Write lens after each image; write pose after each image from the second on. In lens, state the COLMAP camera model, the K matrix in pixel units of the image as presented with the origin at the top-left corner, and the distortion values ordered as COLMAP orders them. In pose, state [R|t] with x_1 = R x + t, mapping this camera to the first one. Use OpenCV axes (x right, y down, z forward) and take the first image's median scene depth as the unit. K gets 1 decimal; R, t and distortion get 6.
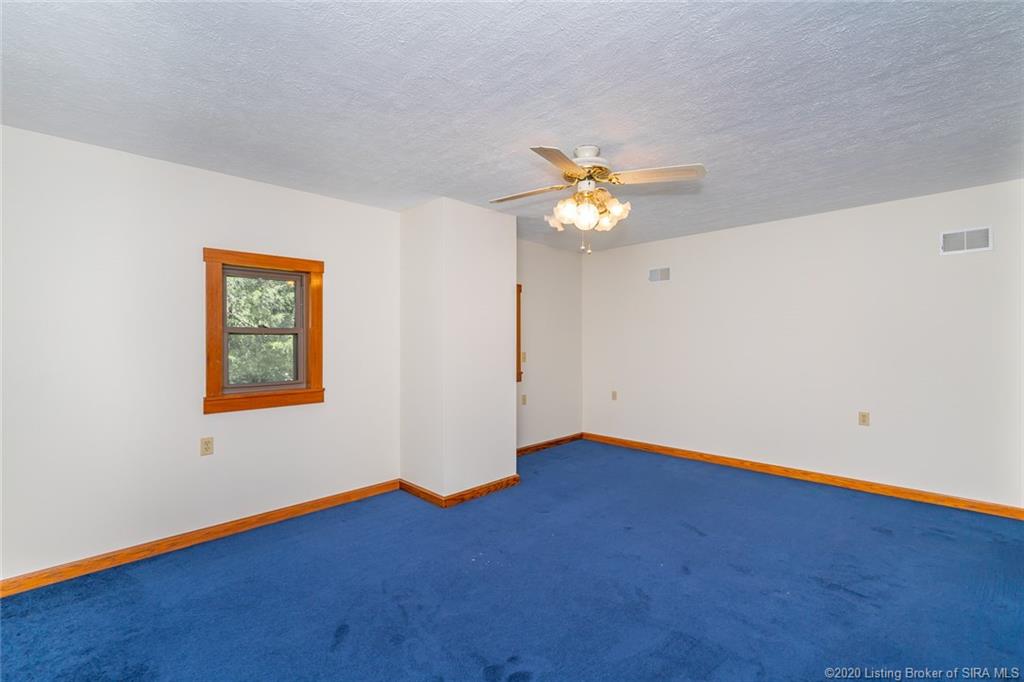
lens RADIAL K [[436.4, 0, 508.9], [0, 436.4, 341.7], [0, 0, 1]] dist [0.001603, 0.000128]
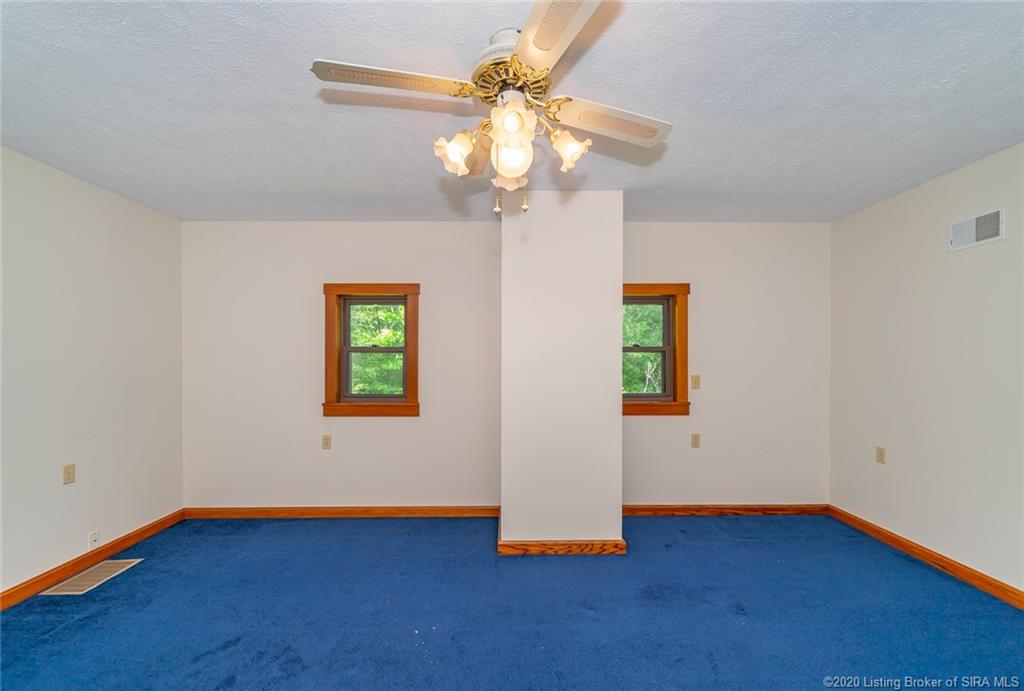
lens RADIAL K [[421.1, 0, 508.8], [0, 421.1, 359.2], [0, 0, 1]] dist [-0.004057, -0.000193]
pose [[0.716277, 0.006346, -0.697787, 0.443537], [-0.004321, 0.999980, 0.004659, -0.005794], [0.697802, -0.000322, 0.716290, 0.421561]]
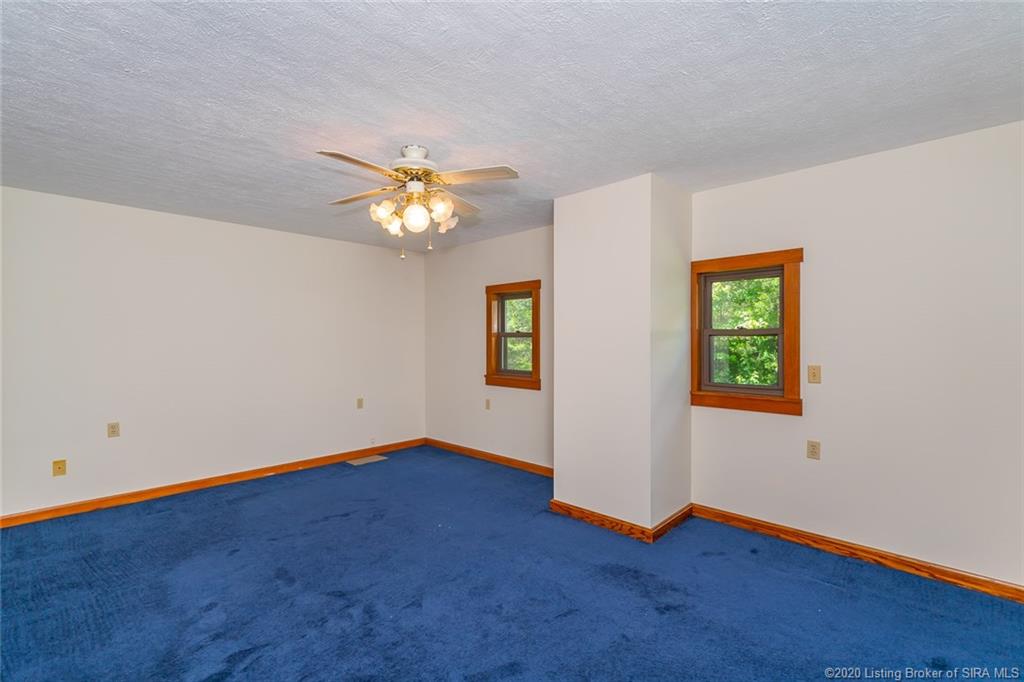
lens RADIAL K [[464.3, 0, 512.0], [0, 464.3, 341.0], [0, 0, 1]] dist [0.000334, 0.000400]
pose [[0.018961, 0.004914, -0.999808, 0.922104], [-0.006833, 0.999965, 0.004786, -0.010935], [0.999797, 0.006741, 0.018994, 0.892444]]
